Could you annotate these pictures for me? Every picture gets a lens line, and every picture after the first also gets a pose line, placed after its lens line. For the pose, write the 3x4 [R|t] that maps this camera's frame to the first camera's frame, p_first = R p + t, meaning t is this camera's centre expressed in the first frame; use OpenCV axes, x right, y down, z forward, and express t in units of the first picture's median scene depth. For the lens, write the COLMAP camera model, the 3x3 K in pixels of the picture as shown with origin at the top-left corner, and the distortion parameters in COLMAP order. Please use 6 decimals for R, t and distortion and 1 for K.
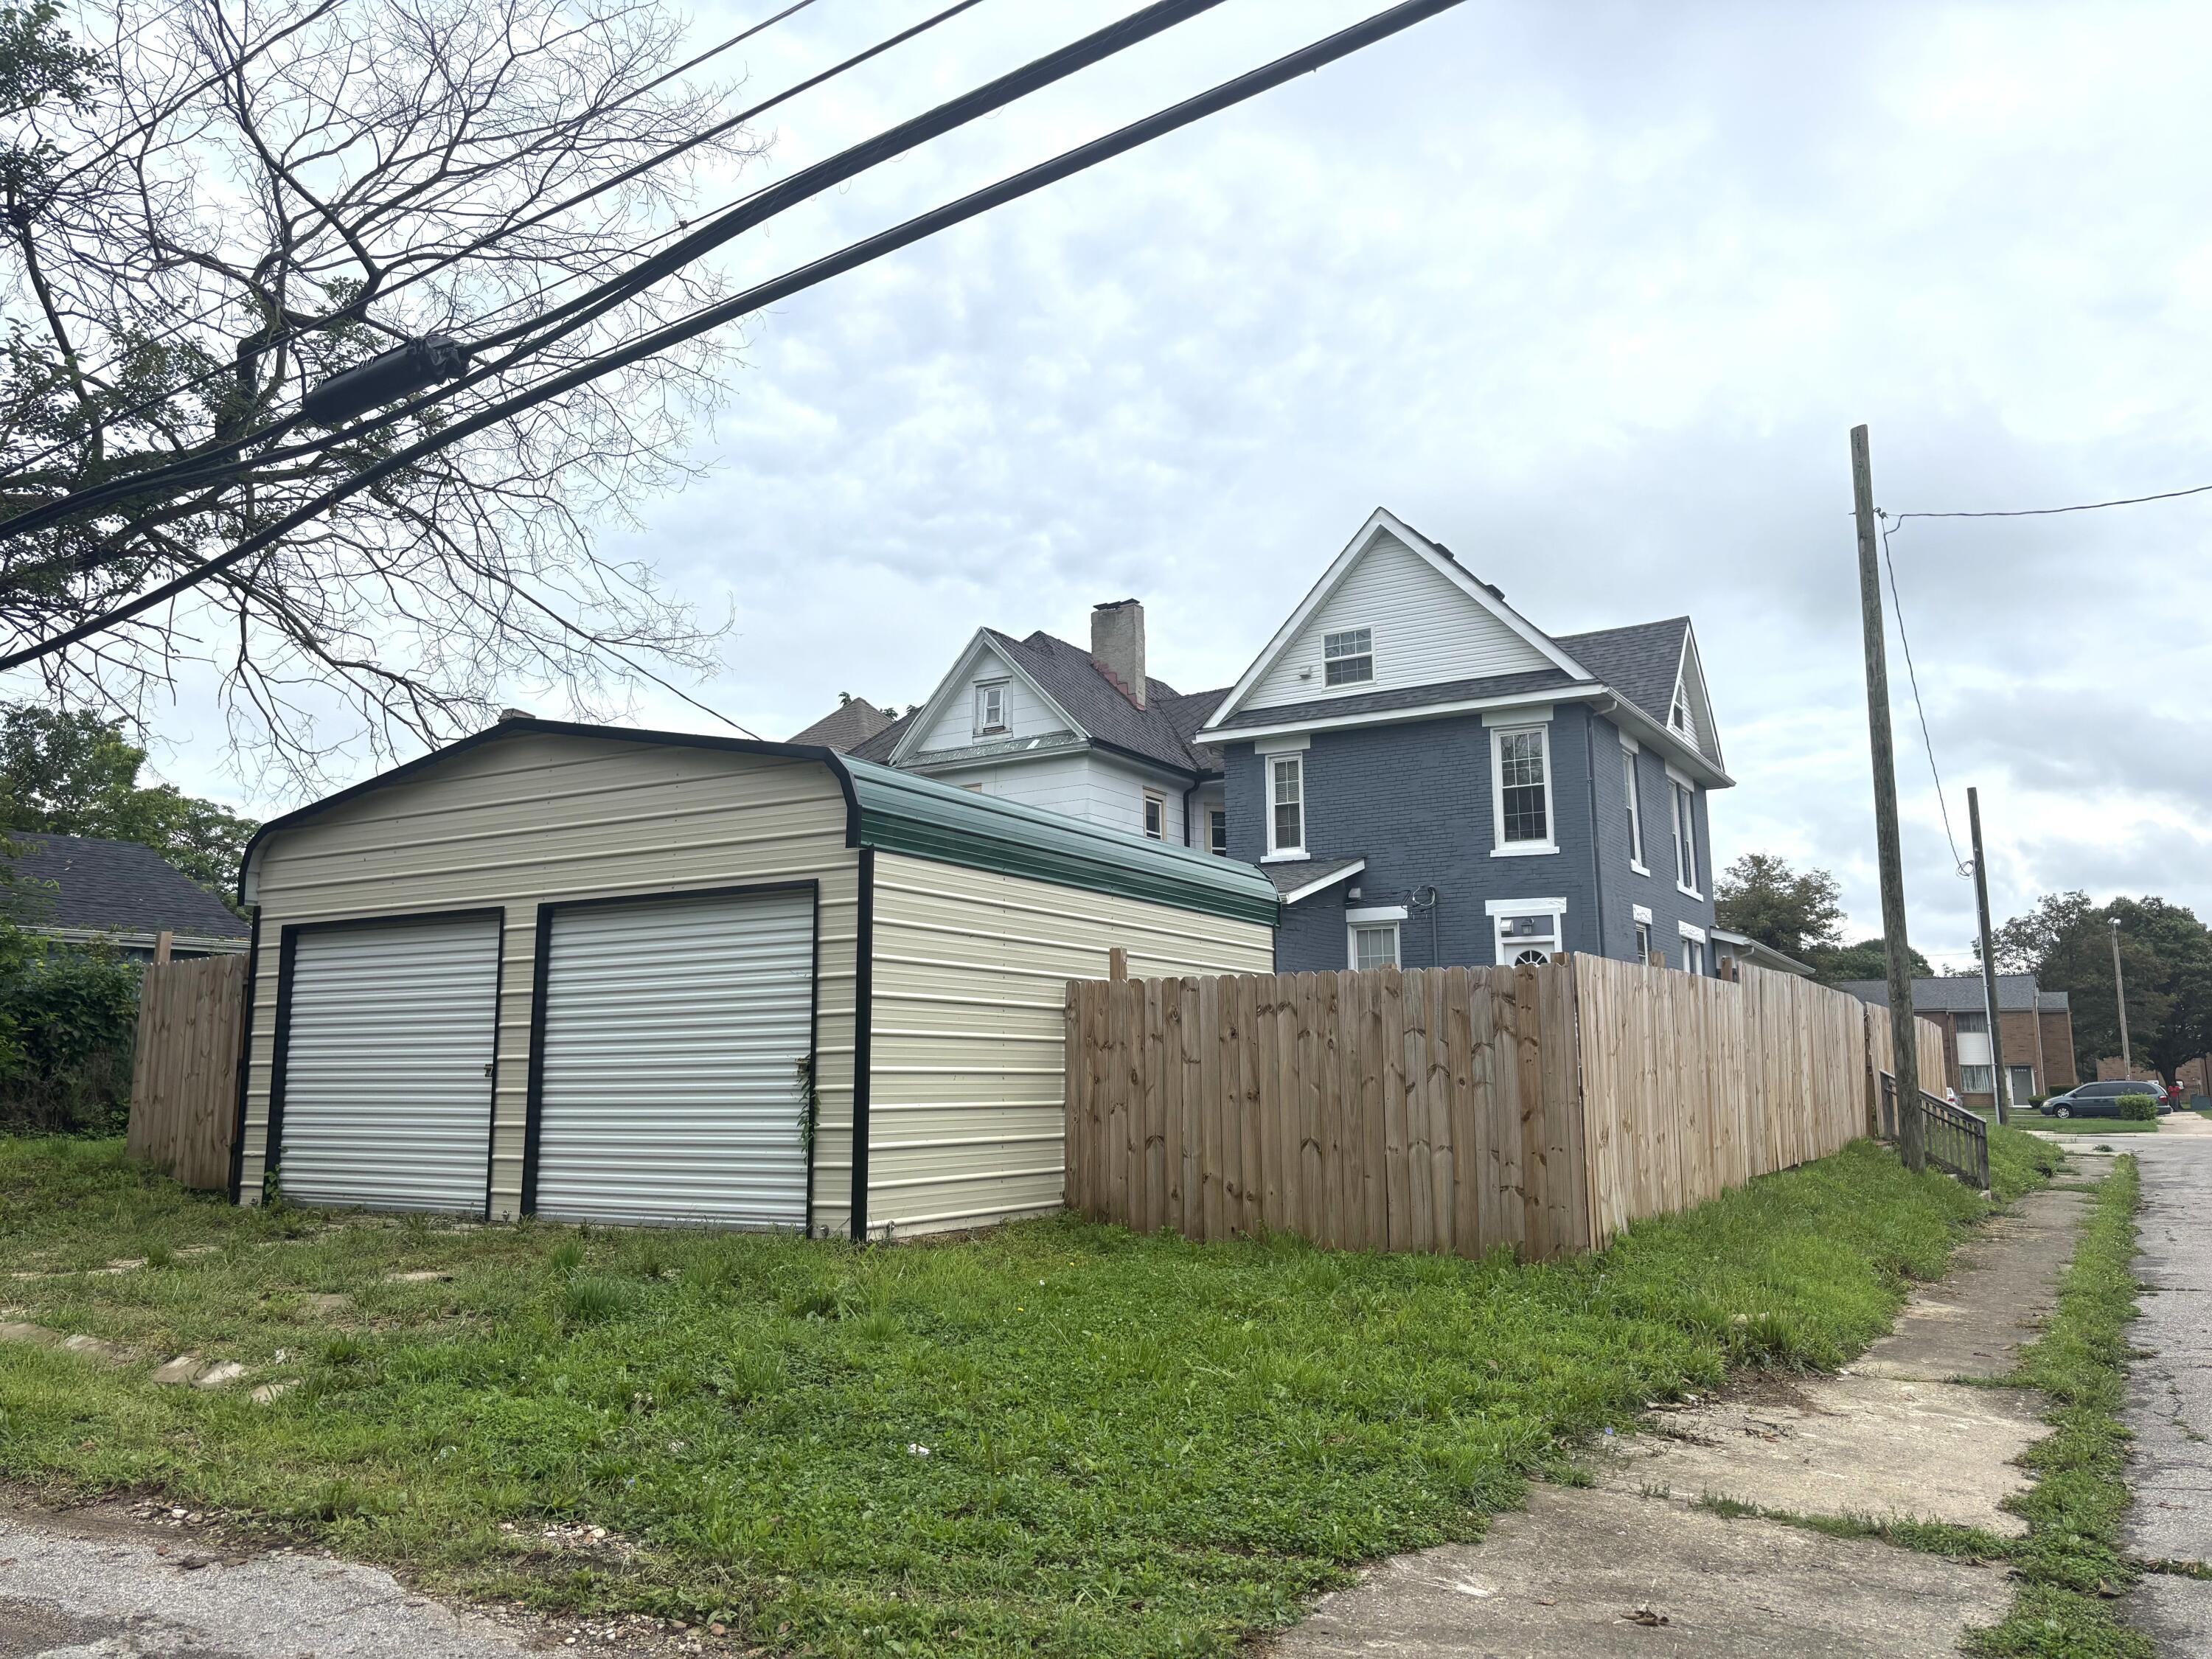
lens RADIAL K [[1670.1, 0, 1074.9], [0, 1670.1, 806.7], [0, 0, 1]] dist [0.051888, -0.058721]
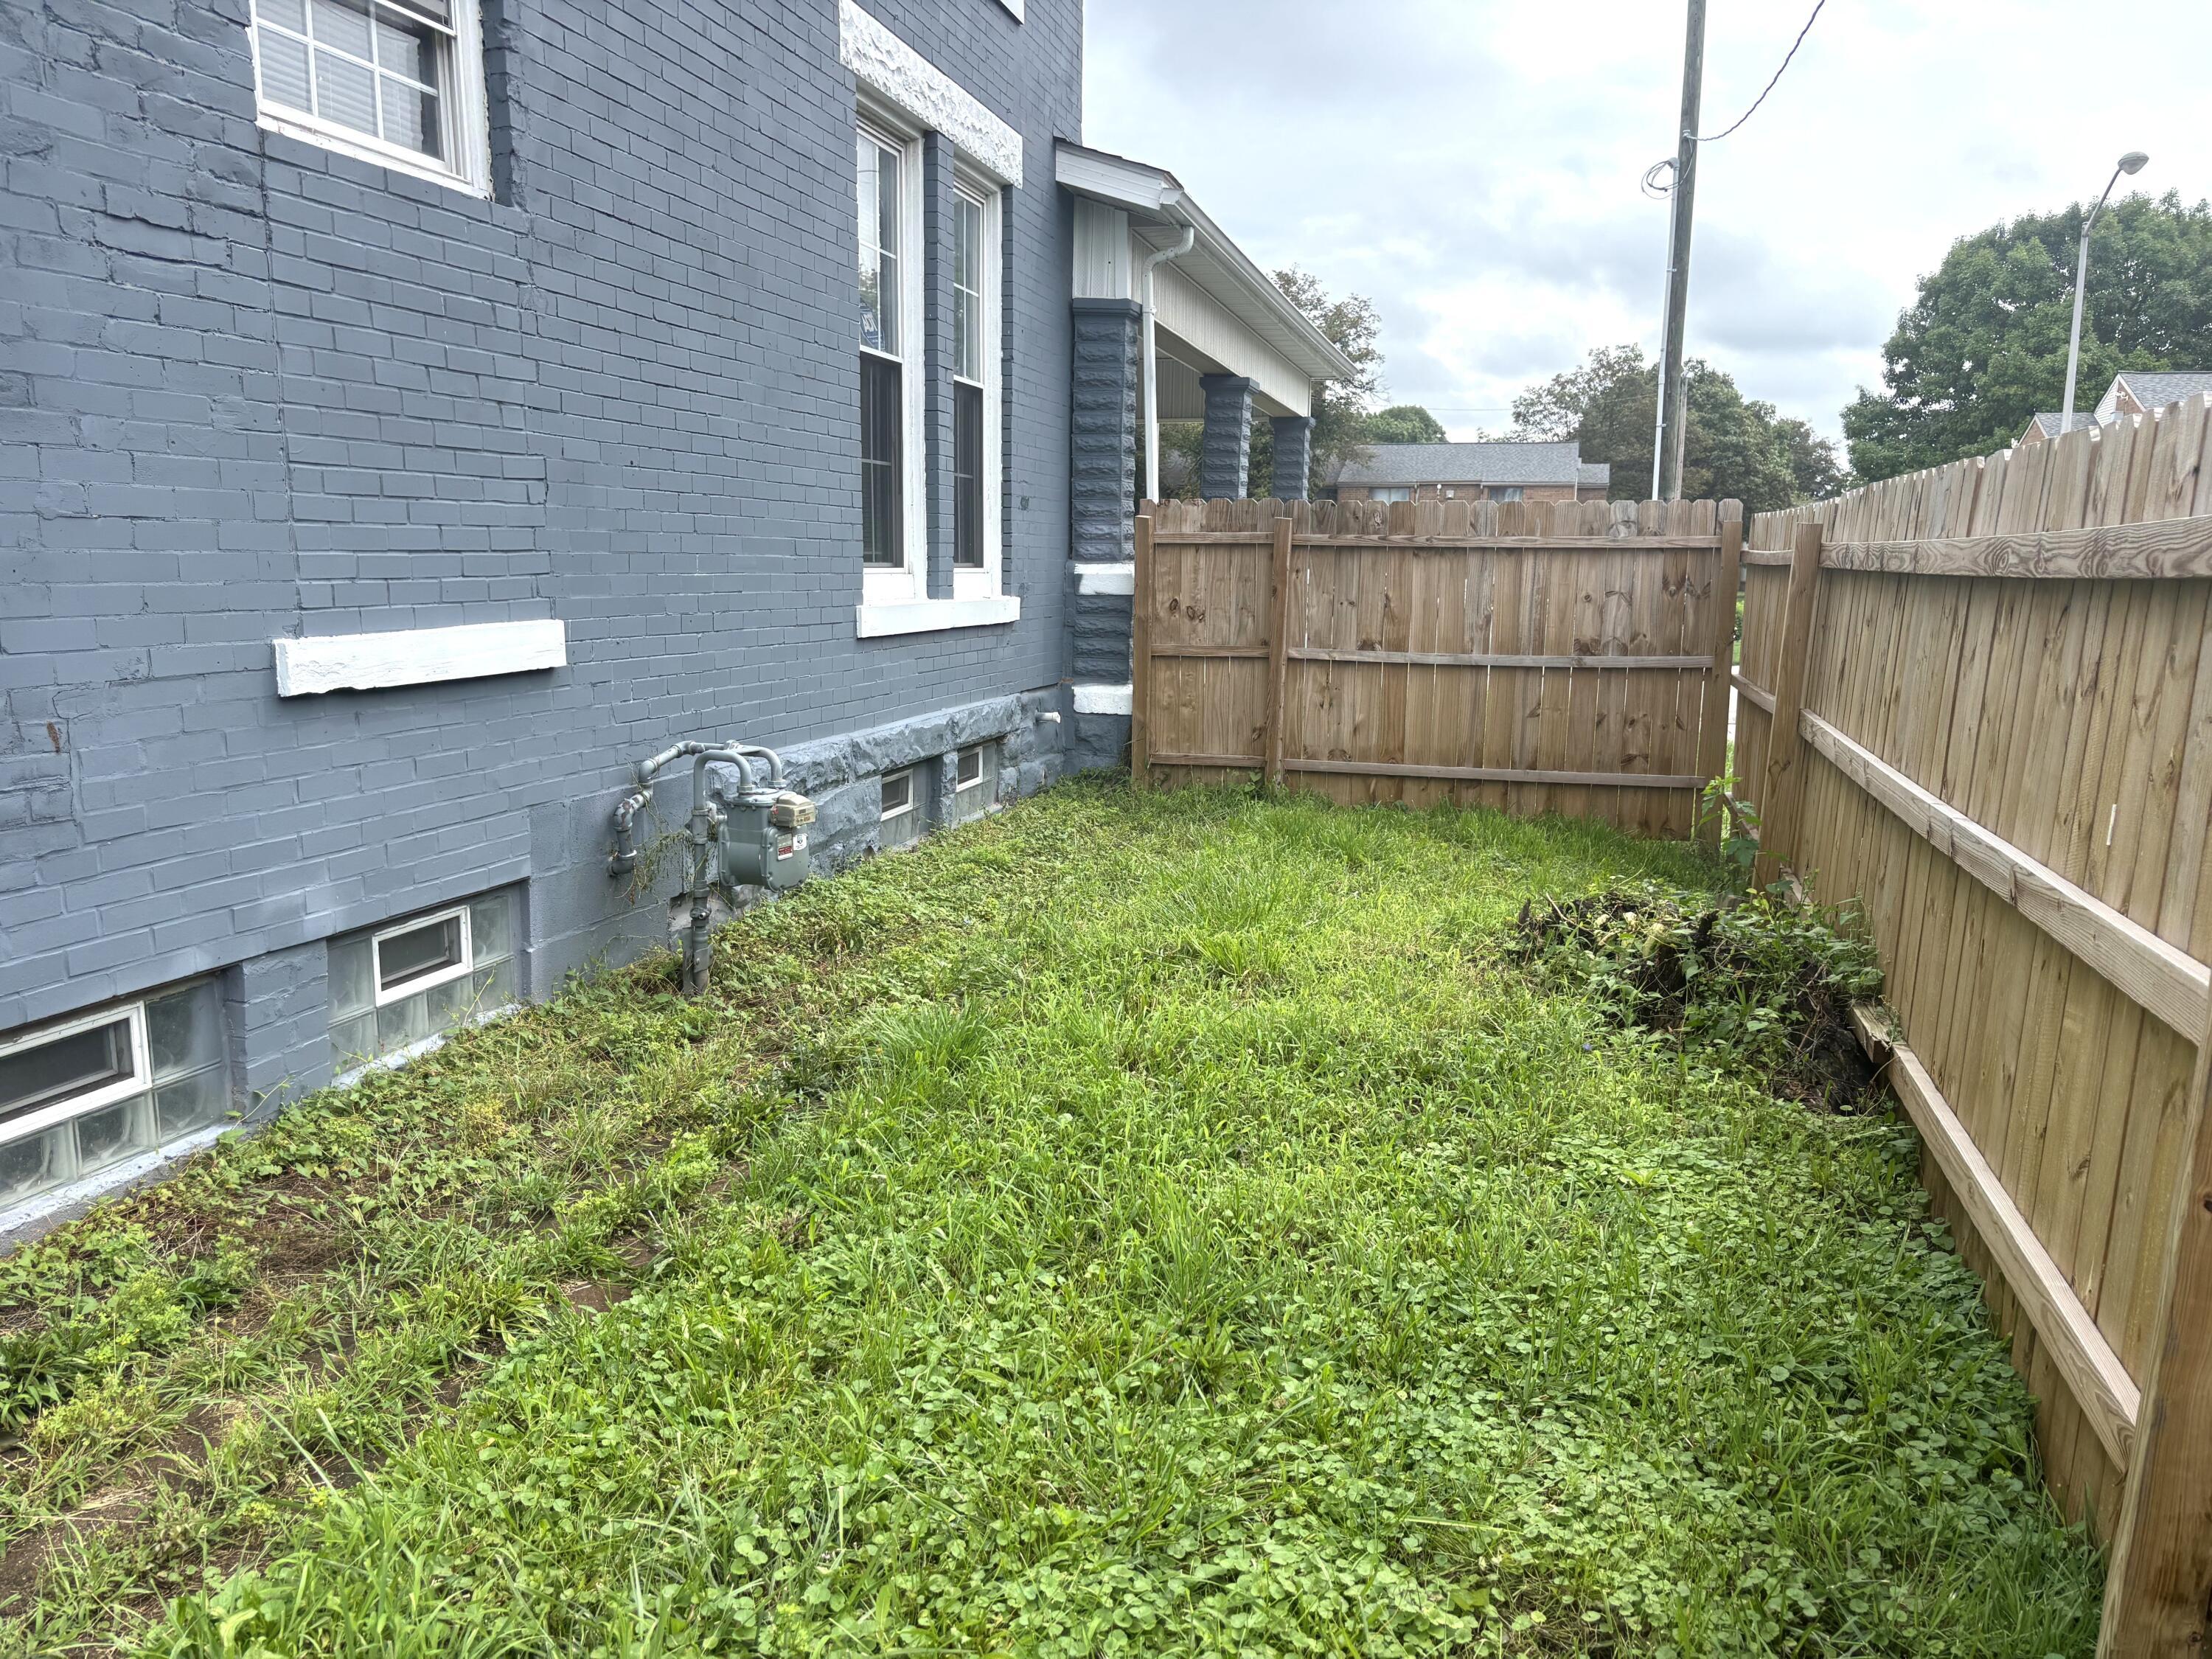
lens RADIAL K [[1670.1, 0, 1127.2], [0, 1670.1, 825.1], [0, 0, 1]] dist [0.051888, -0.058721]
pose [[0.956996, -0.031022, 0.288439, 0.375328], [-0.063772, 0.947449, 0.313486, 0.112694], [-0.283006, -0.318400, 0.904726, 0.863420]]
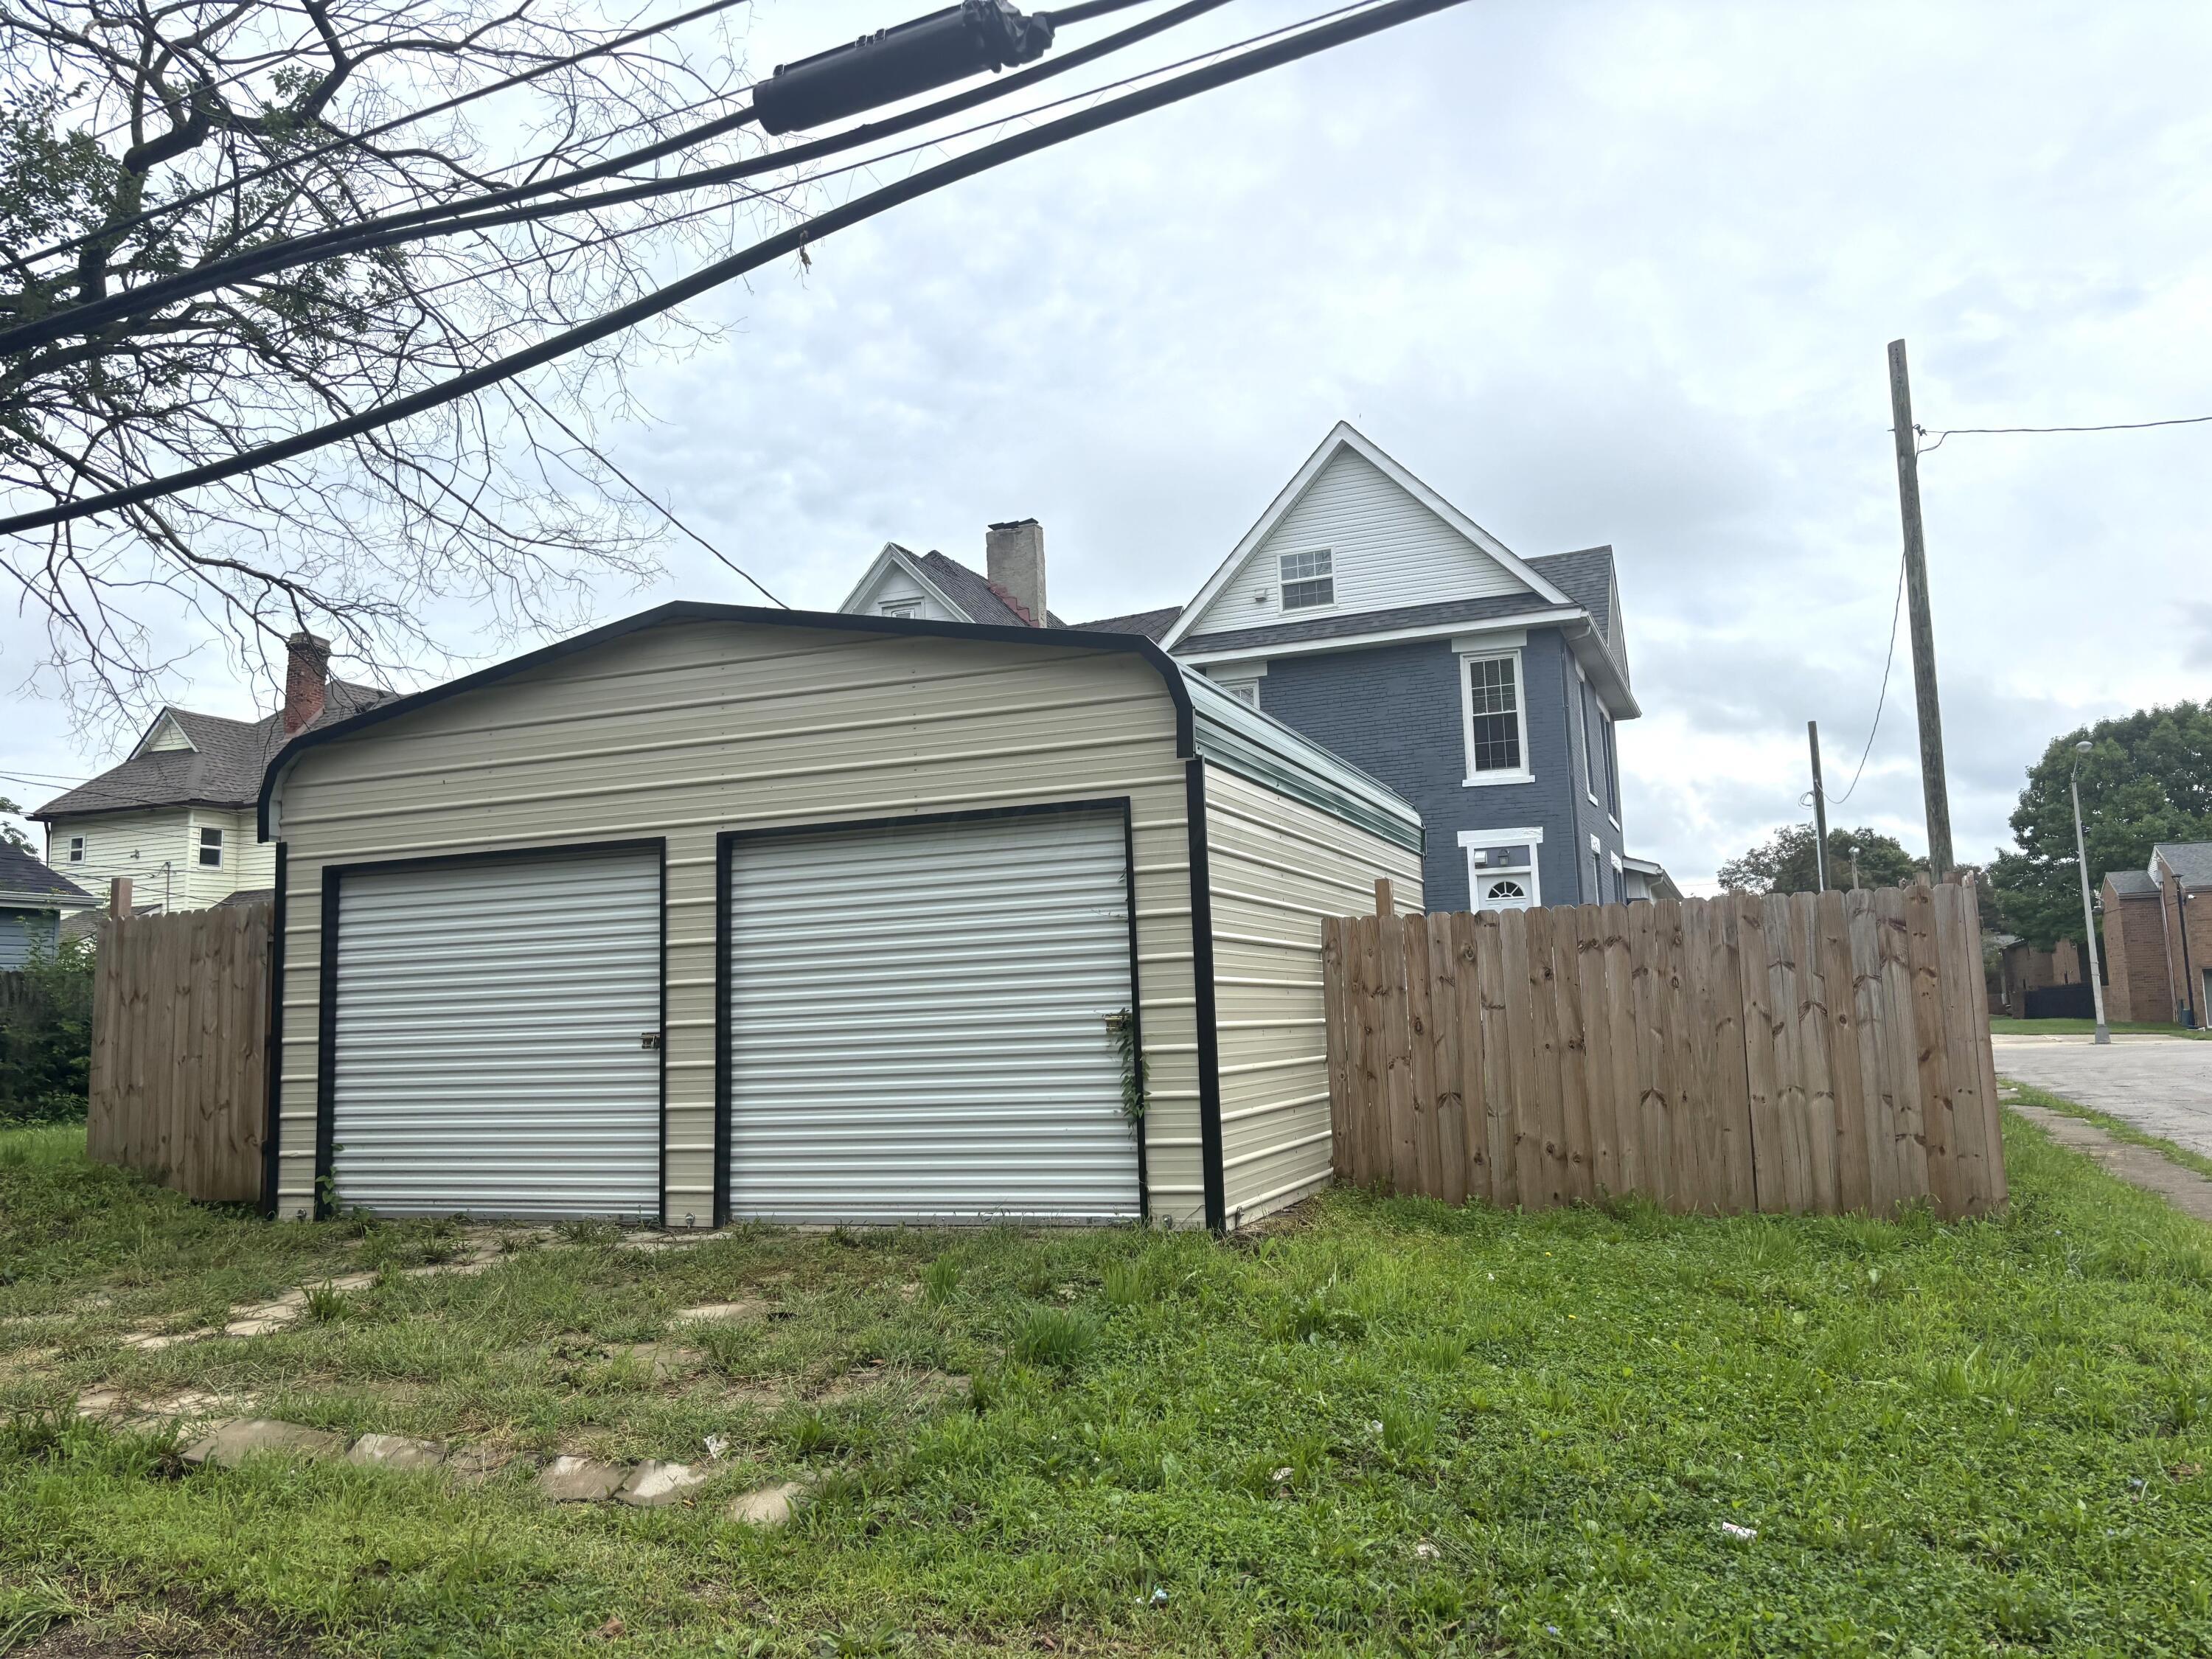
lens RADIAL K [[1670.1, 0, 1105.7], [0, 1670.1, 812.9], [0, 0, 1]] dist [0.051888, -0.058721]
pose [[0.984905, -0.008736, 0.172873, -0.124132], [0.002281, 0.999294, 0.037502, 0.008361], [-0.173079, -0.036542, 0.984230, 0.079978]]
